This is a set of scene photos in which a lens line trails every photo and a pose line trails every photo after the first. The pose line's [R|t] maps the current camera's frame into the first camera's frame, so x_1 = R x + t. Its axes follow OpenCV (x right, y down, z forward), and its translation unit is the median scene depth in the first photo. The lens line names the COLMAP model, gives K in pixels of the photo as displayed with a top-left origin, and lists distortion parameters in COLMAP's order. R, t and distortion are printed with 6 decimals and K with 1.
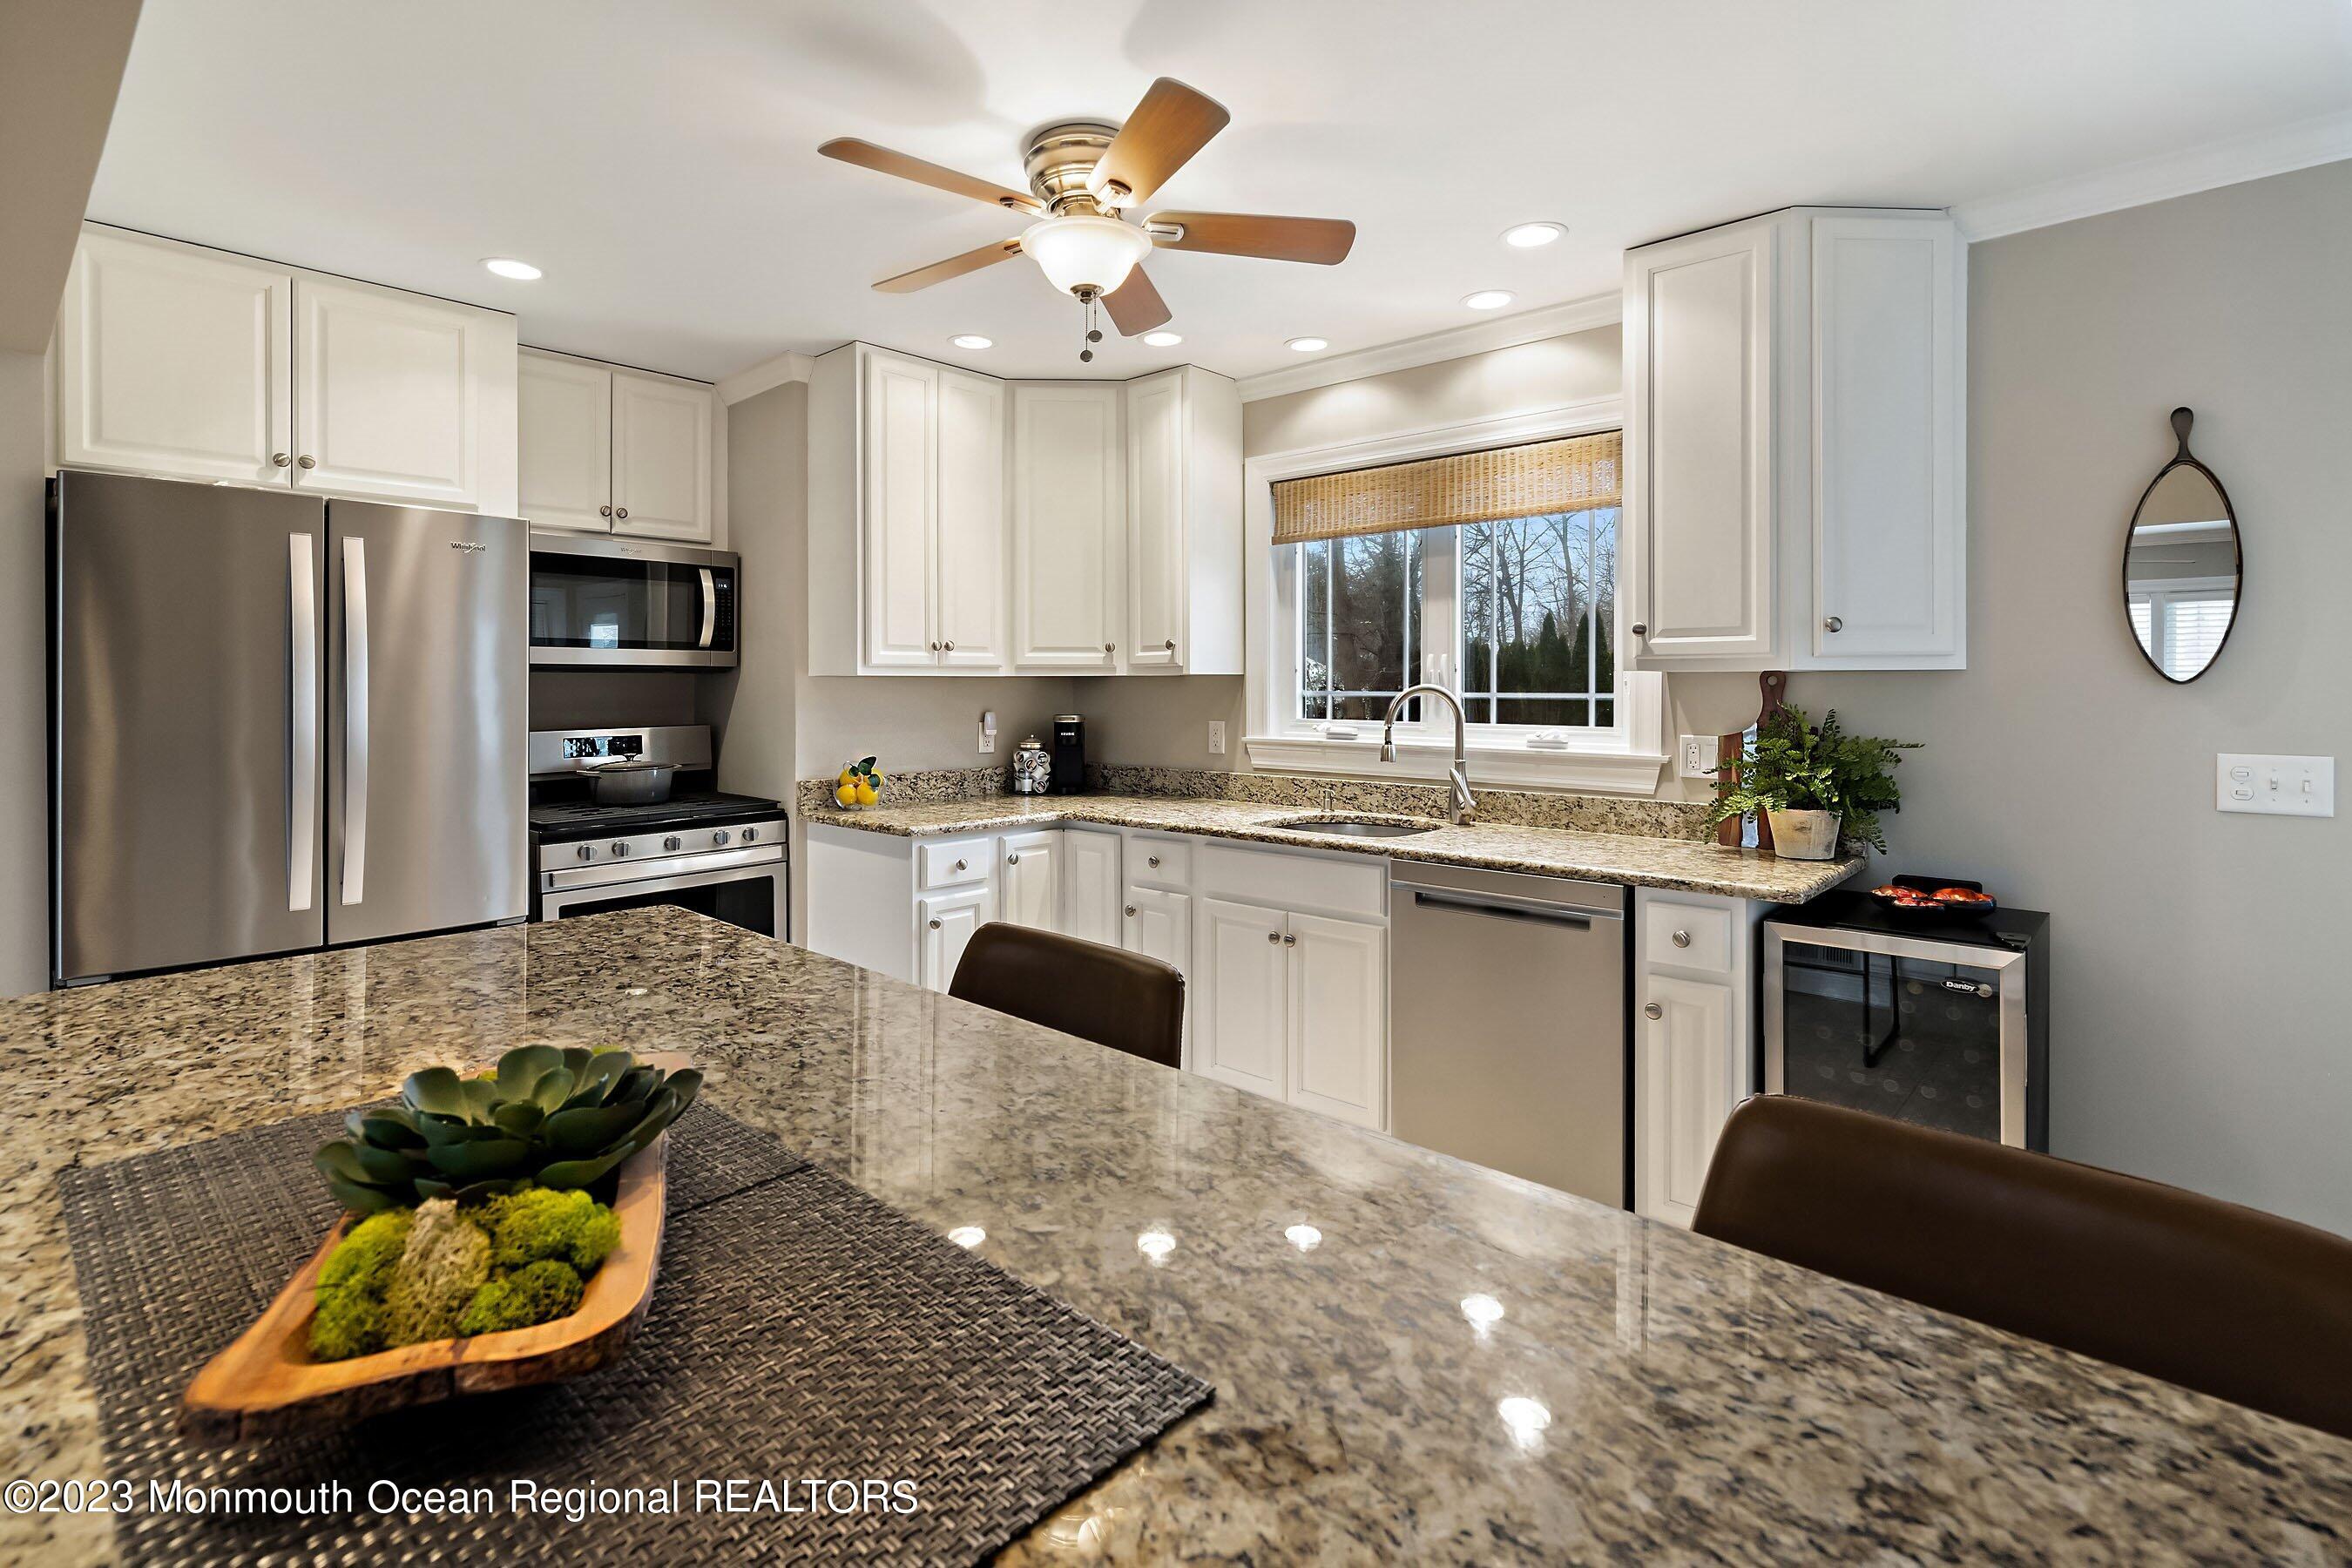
lens RADIAL K [[1103.0, 0, 1167.6], [0, 1103.0, 684.0], [0, 0, 1]] dist [0.000212, 0.000221]
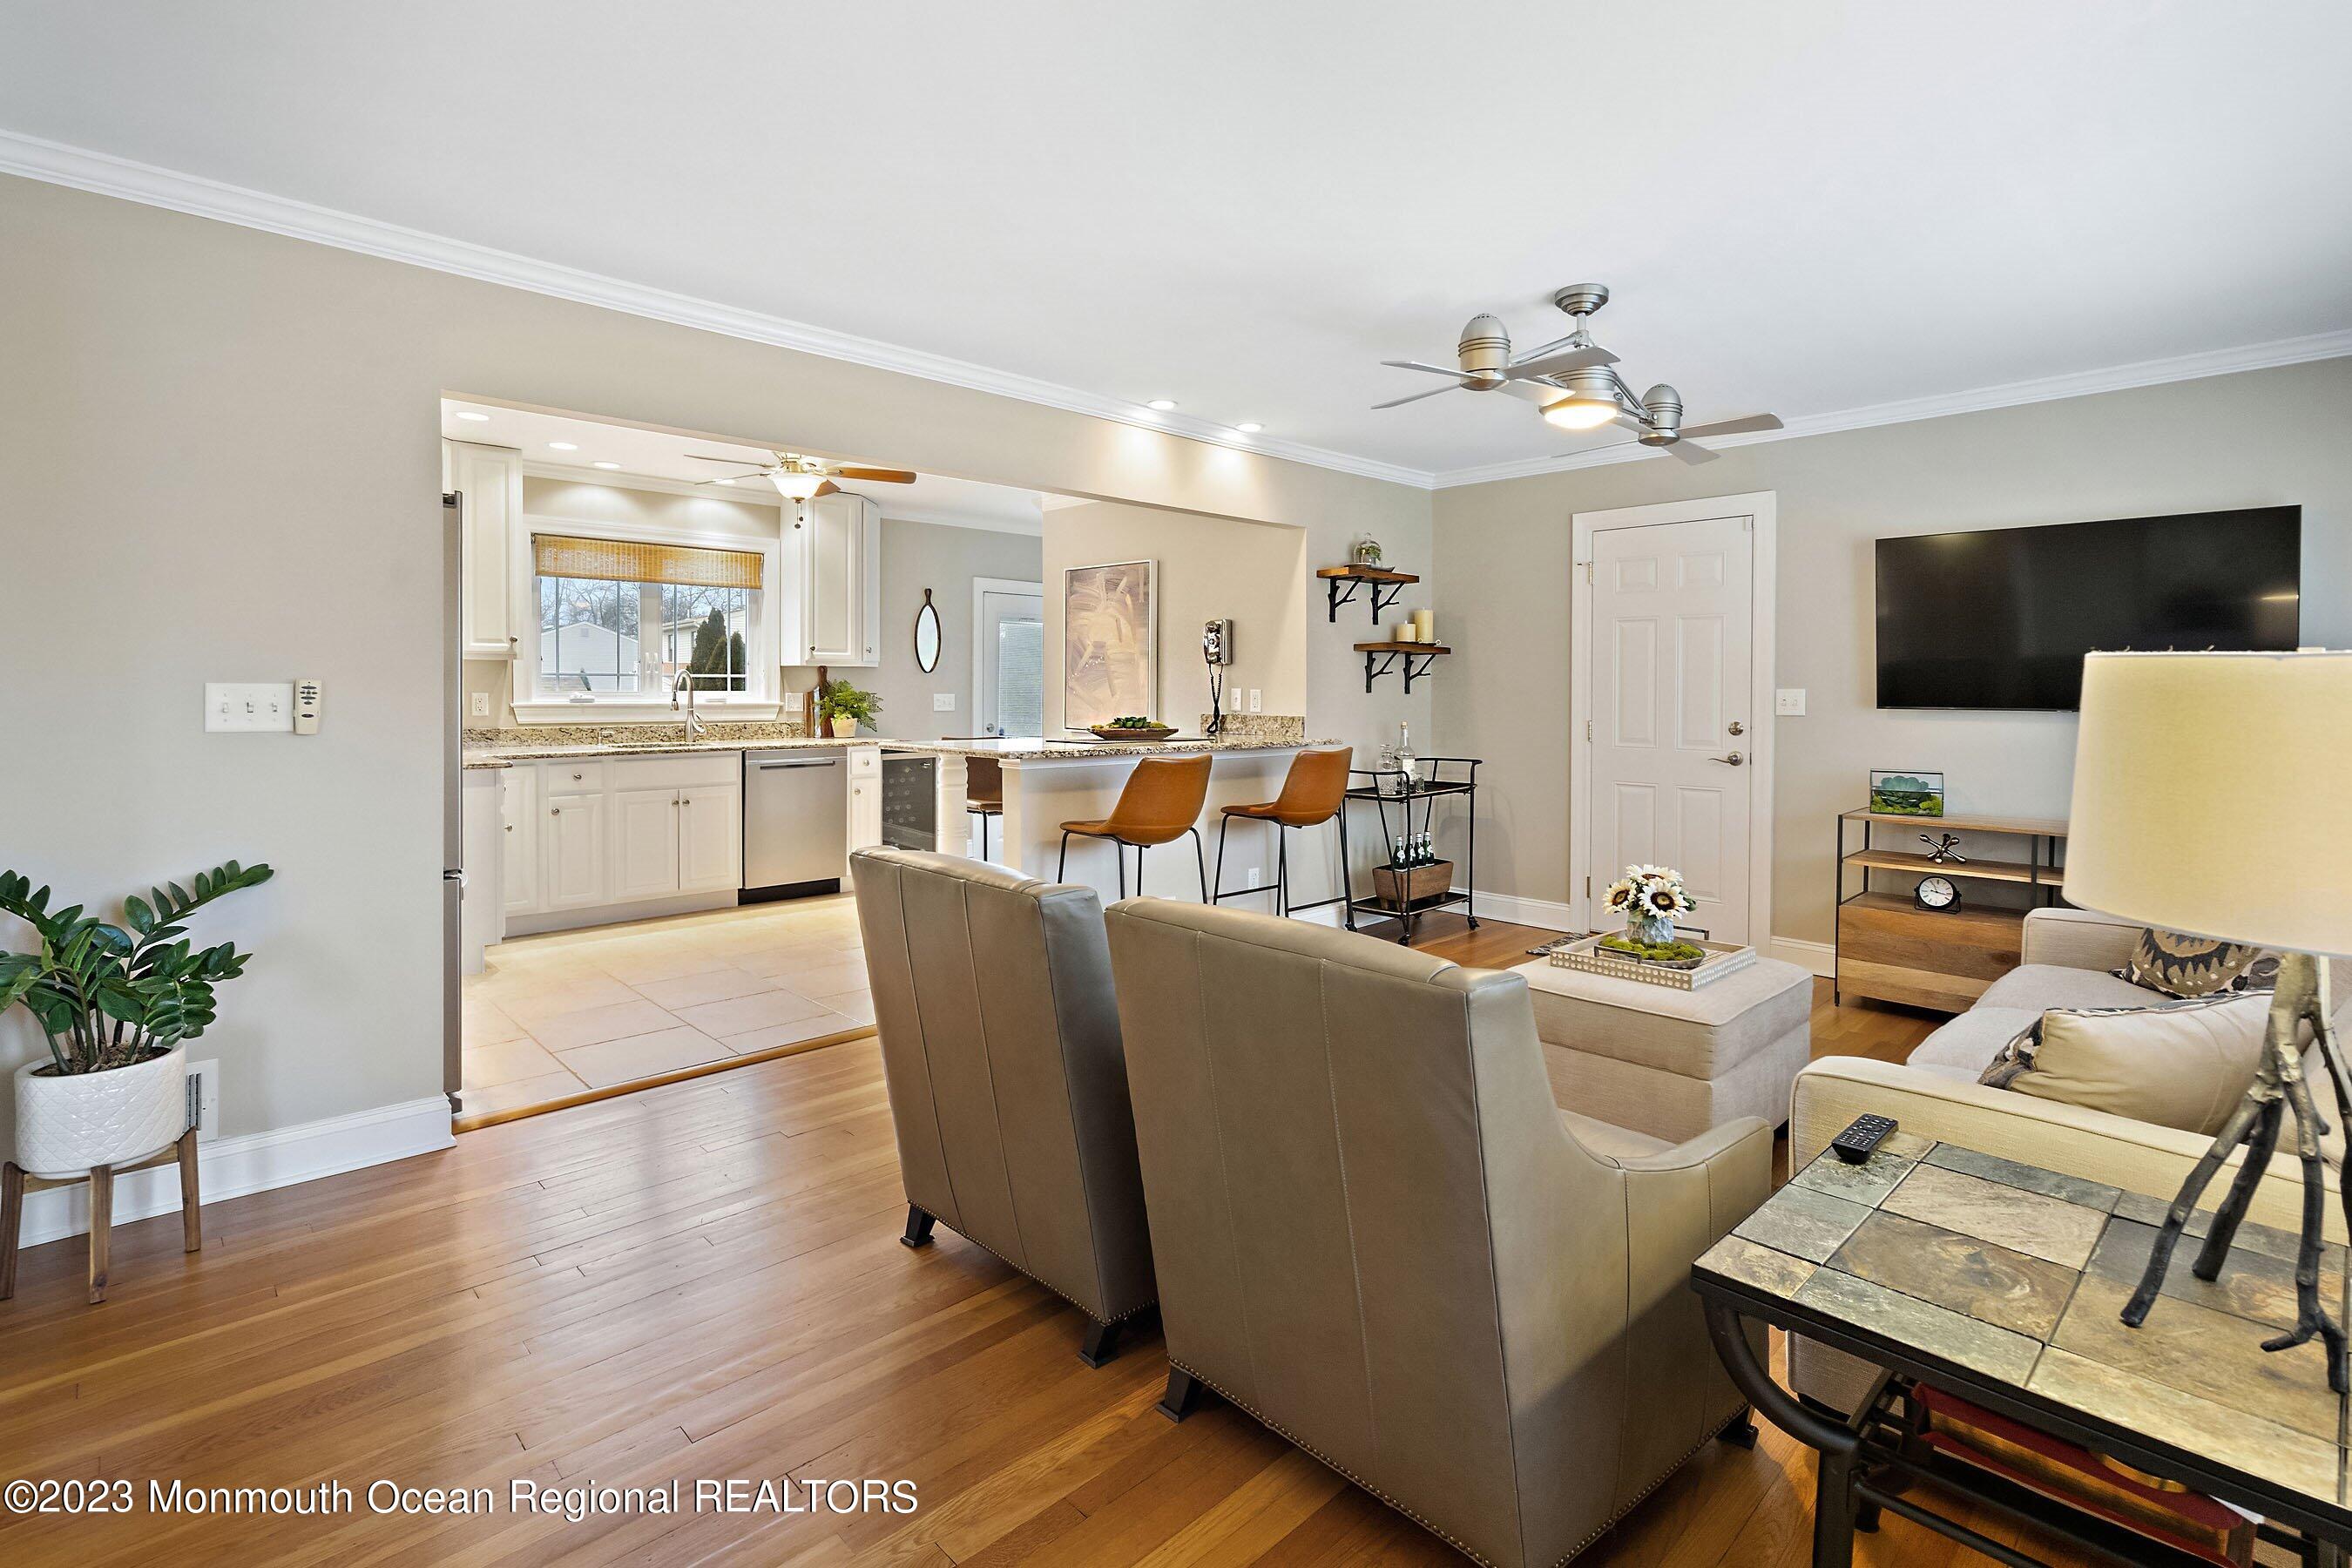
lens RADIAL K [[1101.3, 0, 1168.4], [0, 1101.3, 698.6], [0, 0, 1]] dist [0.001806, 0.000137]
pose [[0.078953, -0.008060, 0.996846, -1.453406], [-0.003861, 0.999957, 0.008391, 0.028840], [-0.996871, -0.004511, 0.078919, 0.018123]]
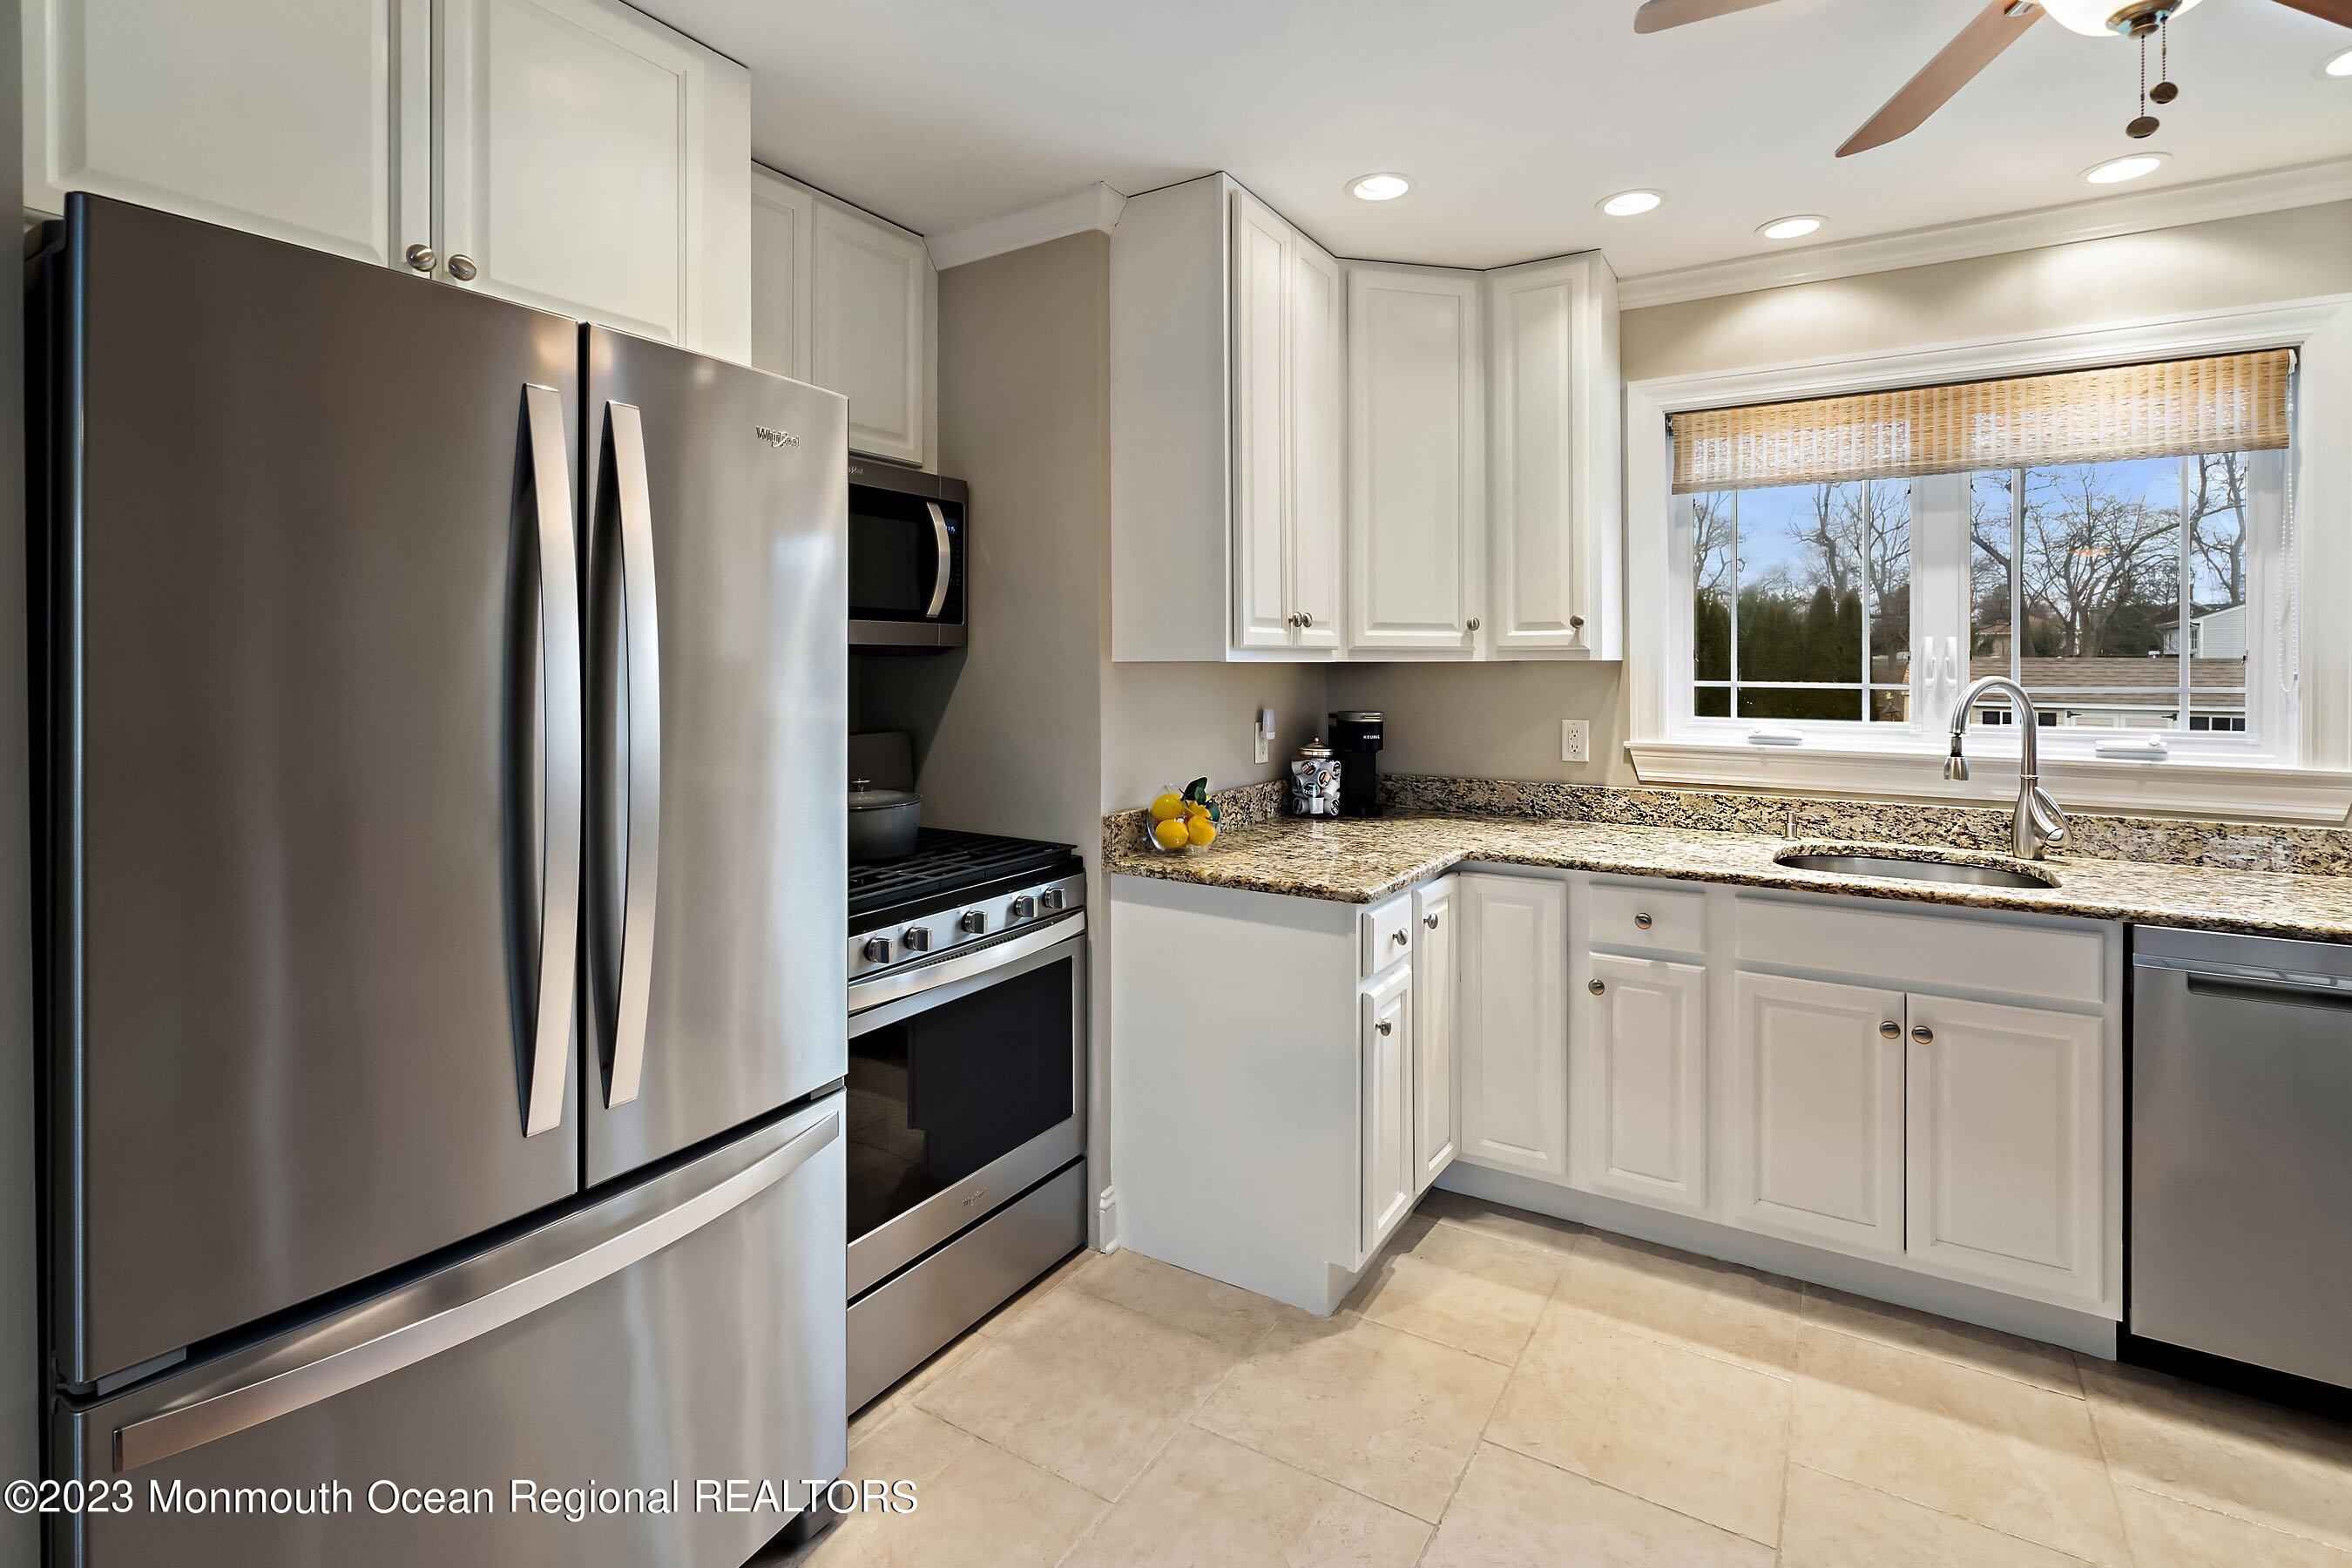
lens RADIAL K [[1114.9, 0, 1174.7], [0, 1114.9, 664.0], [0, 0, 1]] dist [0.001277, 0.000719]
pose [[0.982970, 0.002619, 0.183747, -0.425767], [-0.003244, 0.999990, 0.003101, -0.008277], [-0.183737, -0.003644, 0.982969, 0.317714]]
